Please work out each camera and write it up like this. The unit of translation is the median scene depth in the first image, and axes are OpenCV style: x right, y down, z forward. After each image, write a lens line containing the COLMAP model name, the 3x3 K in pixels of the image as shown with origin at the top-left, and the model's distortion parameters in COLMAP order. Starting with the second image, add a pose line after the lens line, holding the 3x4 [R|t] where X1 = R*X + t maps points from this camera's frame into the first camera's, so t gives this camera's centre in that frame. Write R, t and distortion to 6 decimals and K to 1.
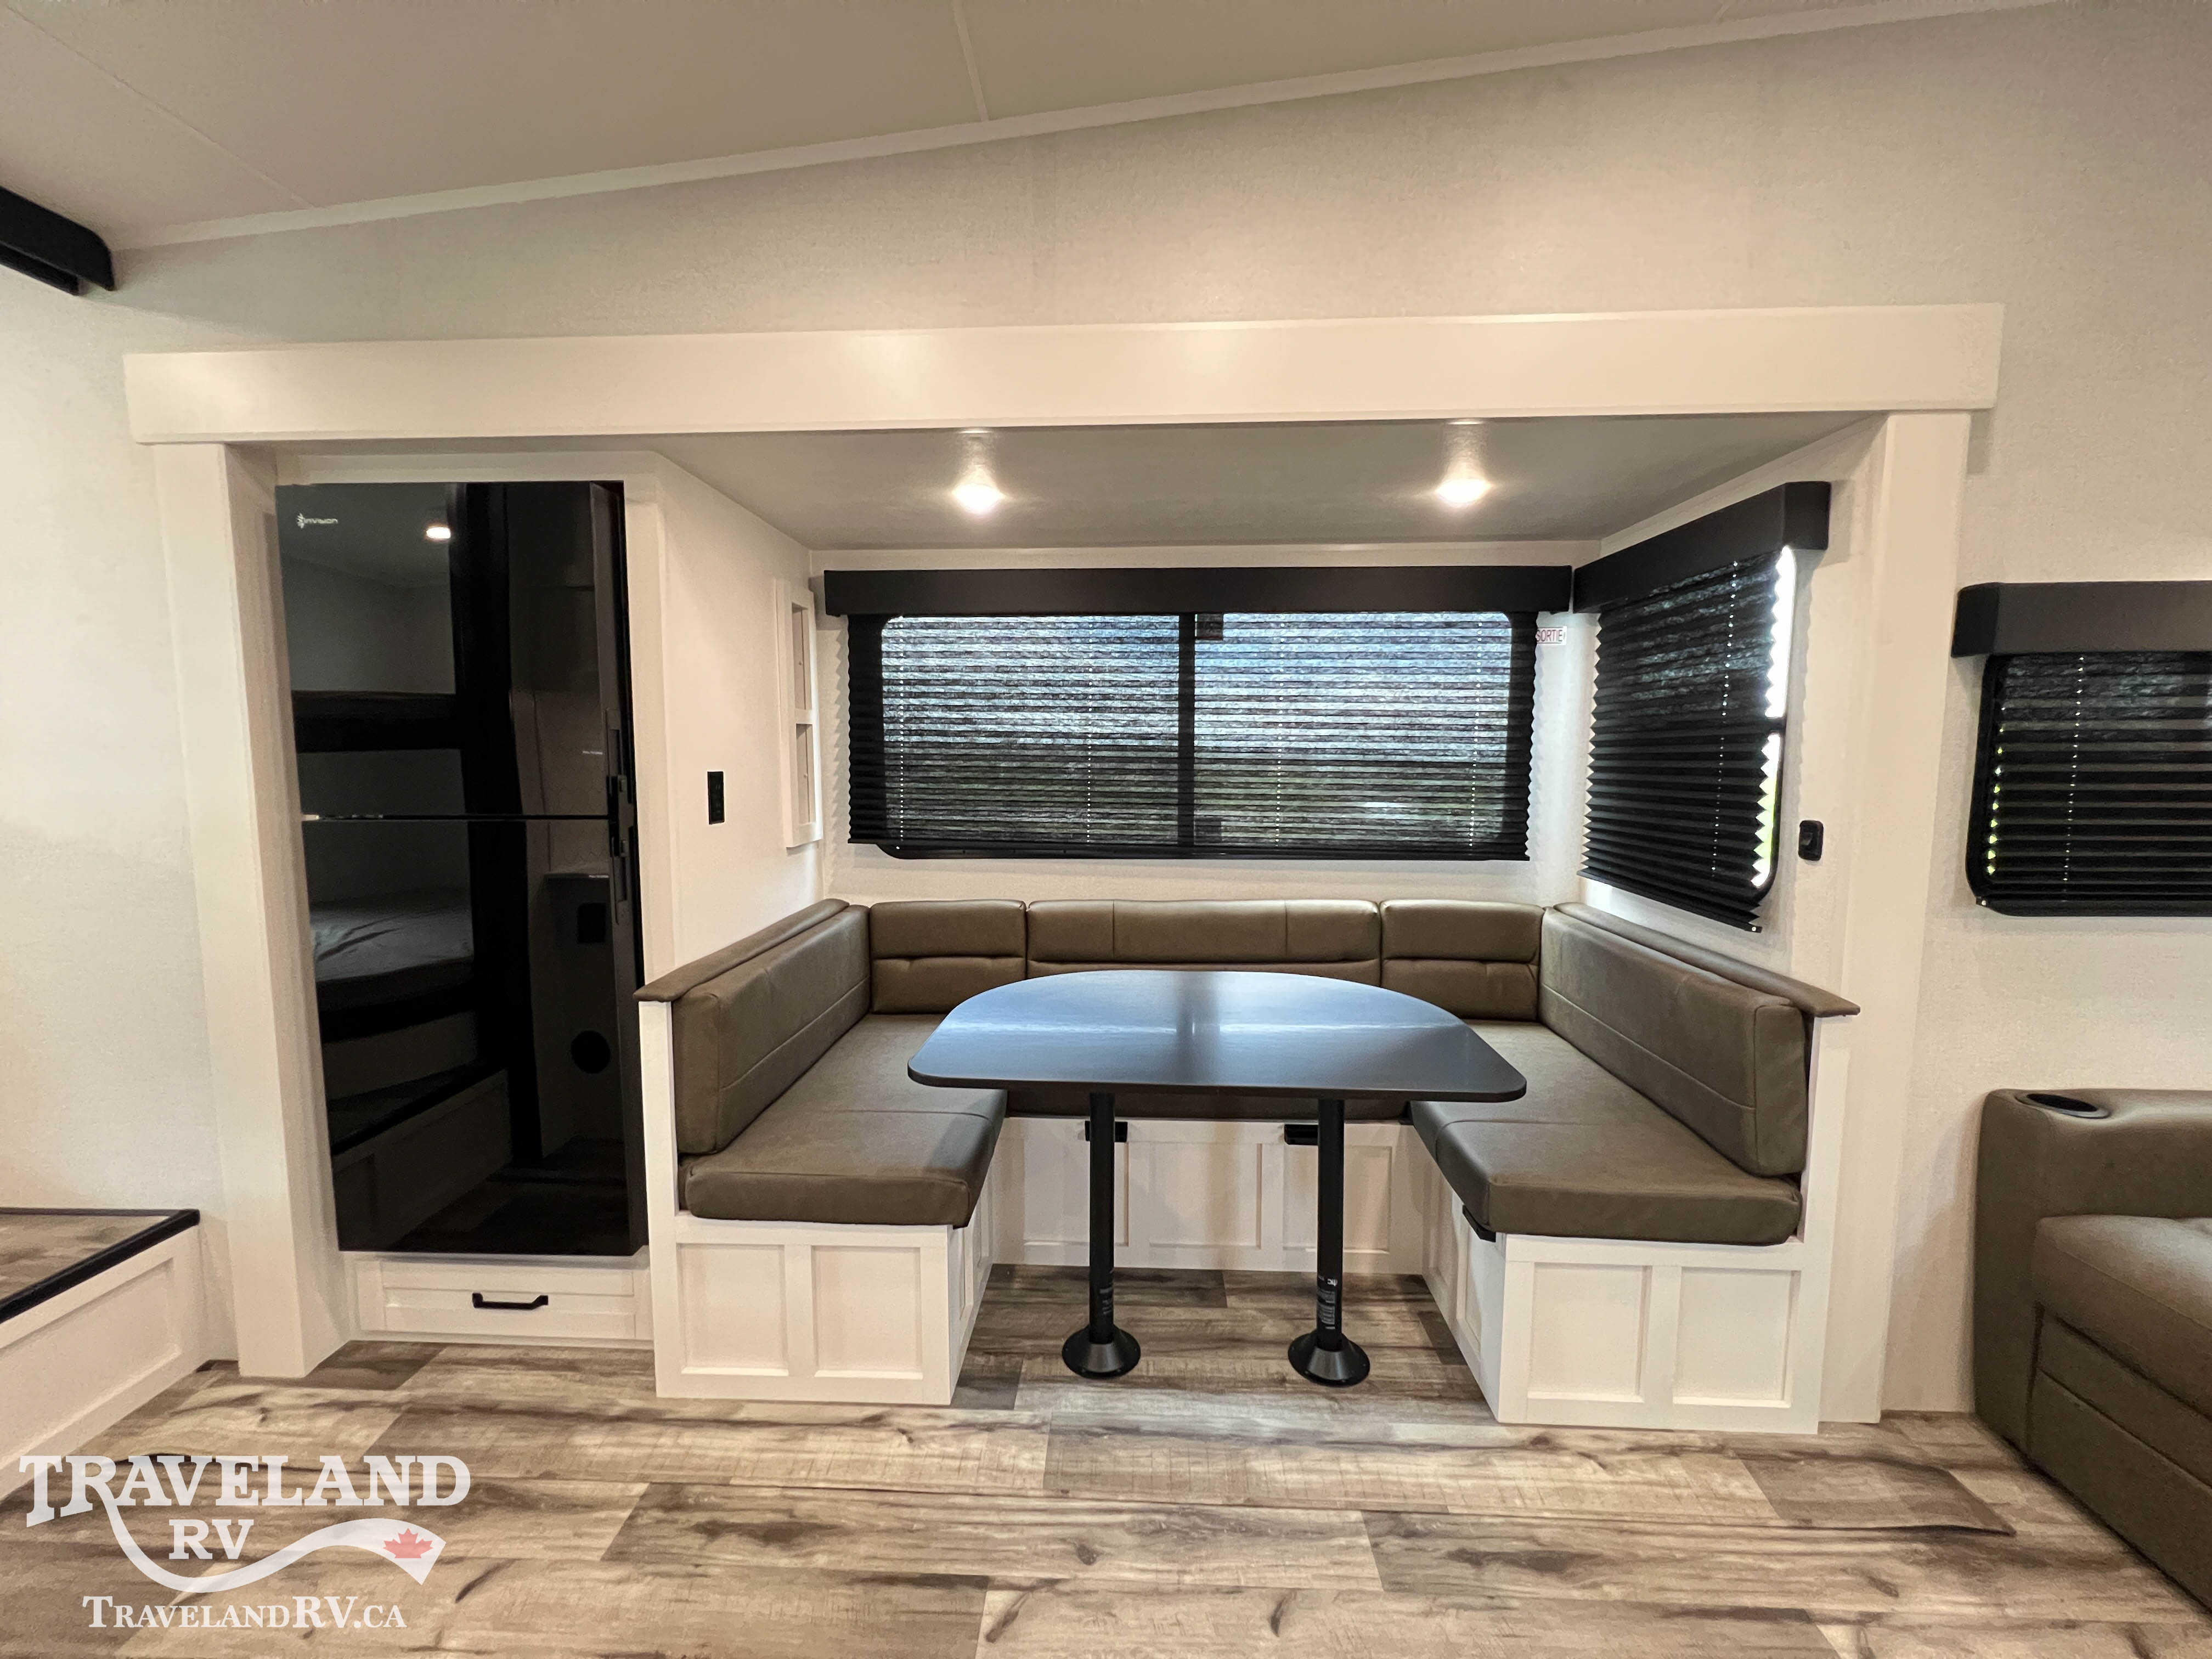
lens RADIAL K [[883.4, 0, 1103.0], [0, 883.4, 828.5], [0, 0, 1]] dist [-0.000701, 0.000466]
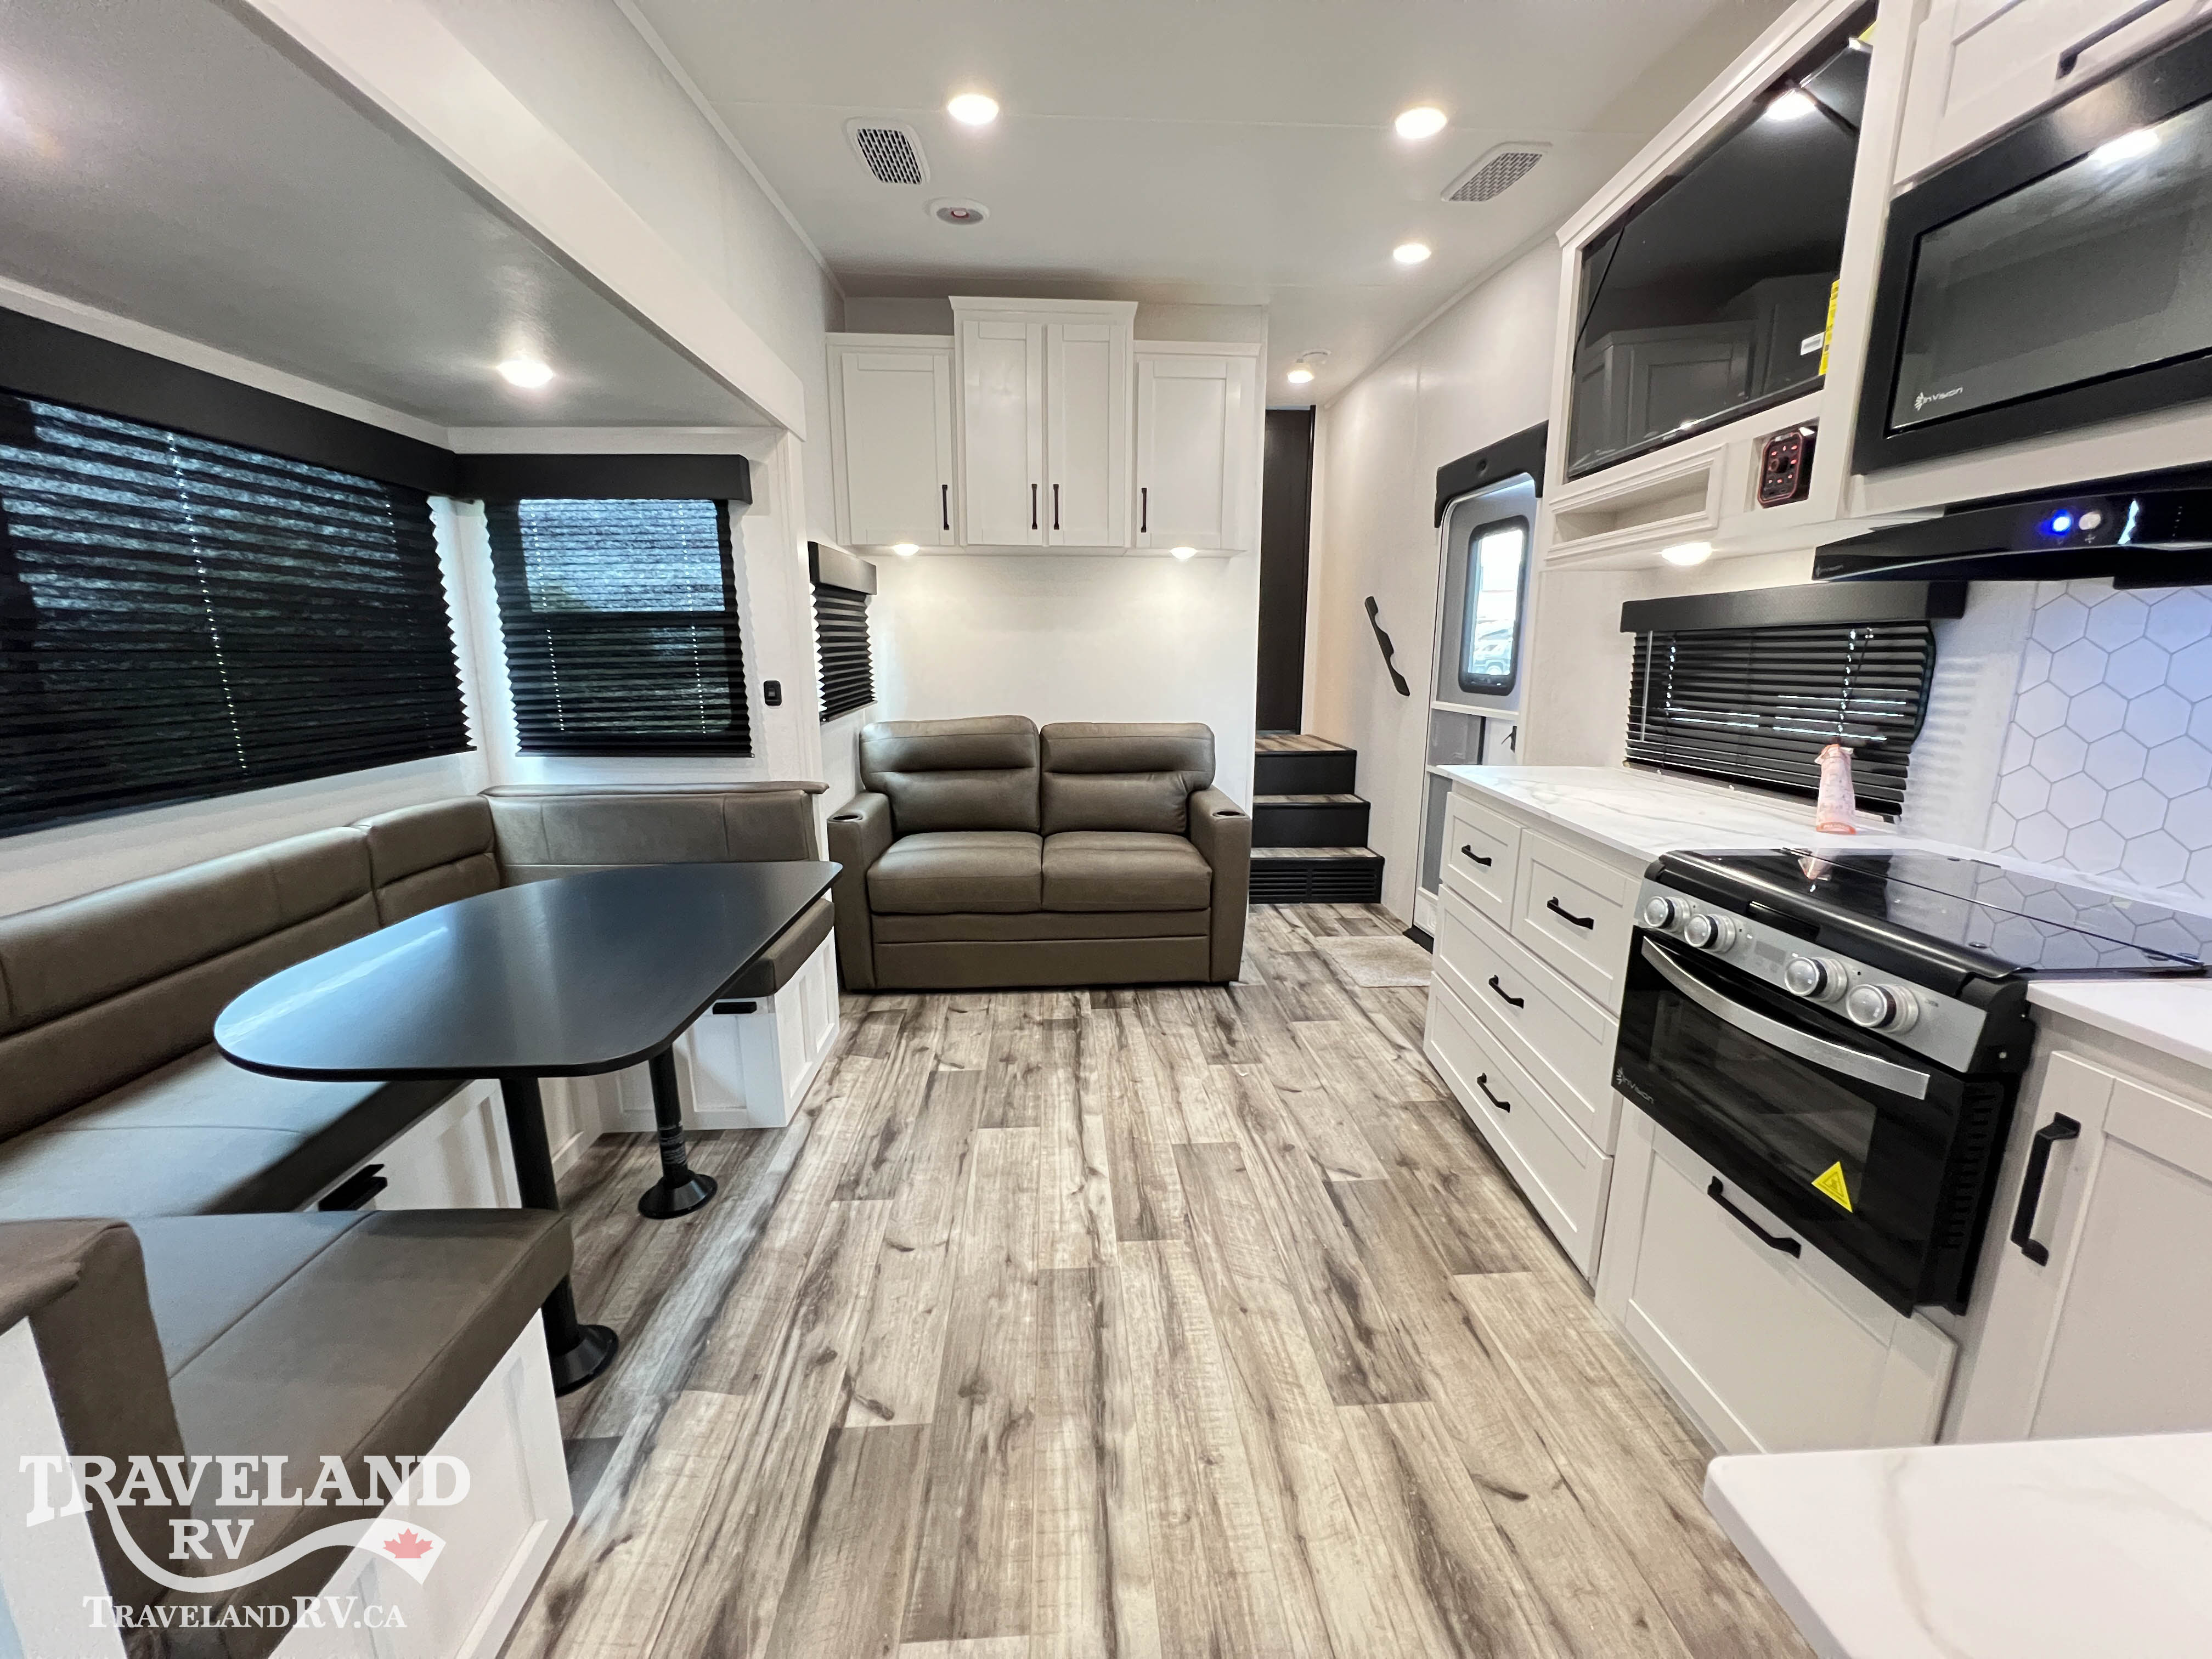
lens RADIAL K [[883.4, 0, 1102.8], [0, 883.4, 827.8], [0, 0, 1]] dist [-0.000701, 0.000466]
pose [[-0.096298, -0.208004, 0.973376, -0.768162], [0.098683, 0.971108, 0.217282, -0.033566], [-0.990449, 0.116980, -0.072989, 0.497620]]
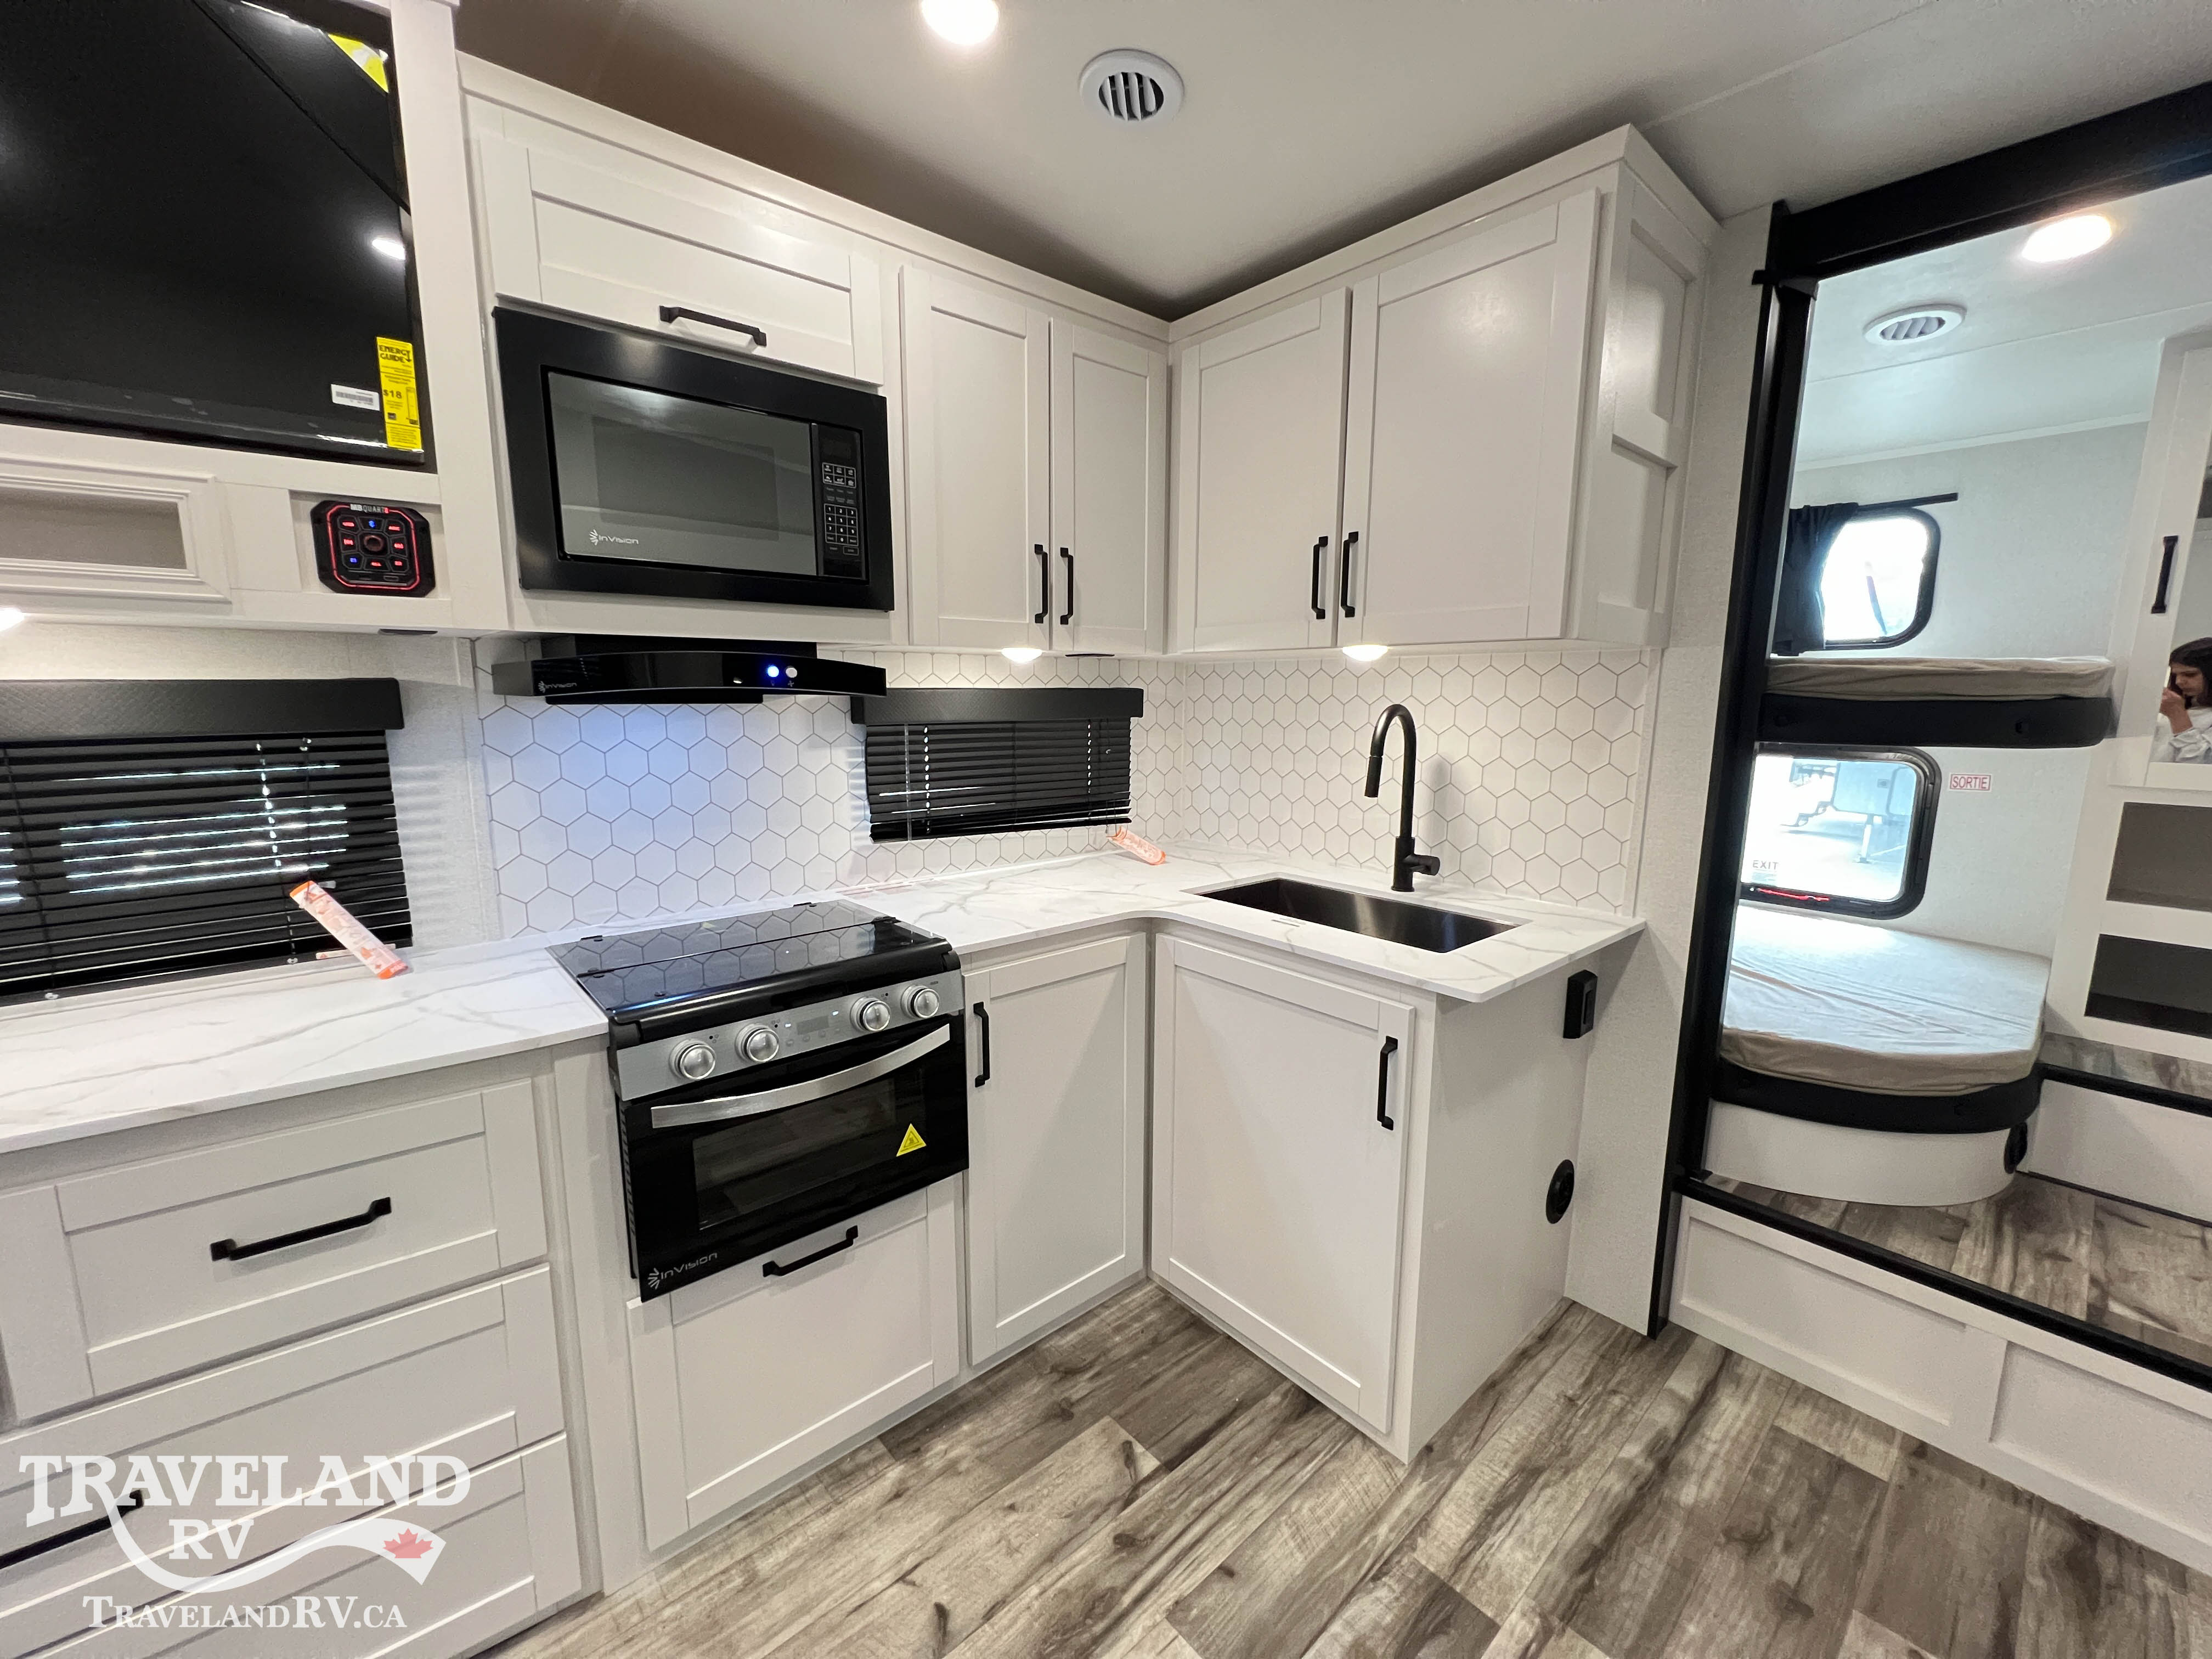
lens RADIAL K [[883.4, 0, 1102.6], [0, 883.4, 827.0], [0, 0, 1]] dist [-0.000701, 0.000466]
pose [[-0.727309, 0.097137, -0.679401, 0.115163], [-0.073990, 0.973066, 0.218331, -0.099915], [0.682310, 0.209063, -0.700532, 0.631637]]
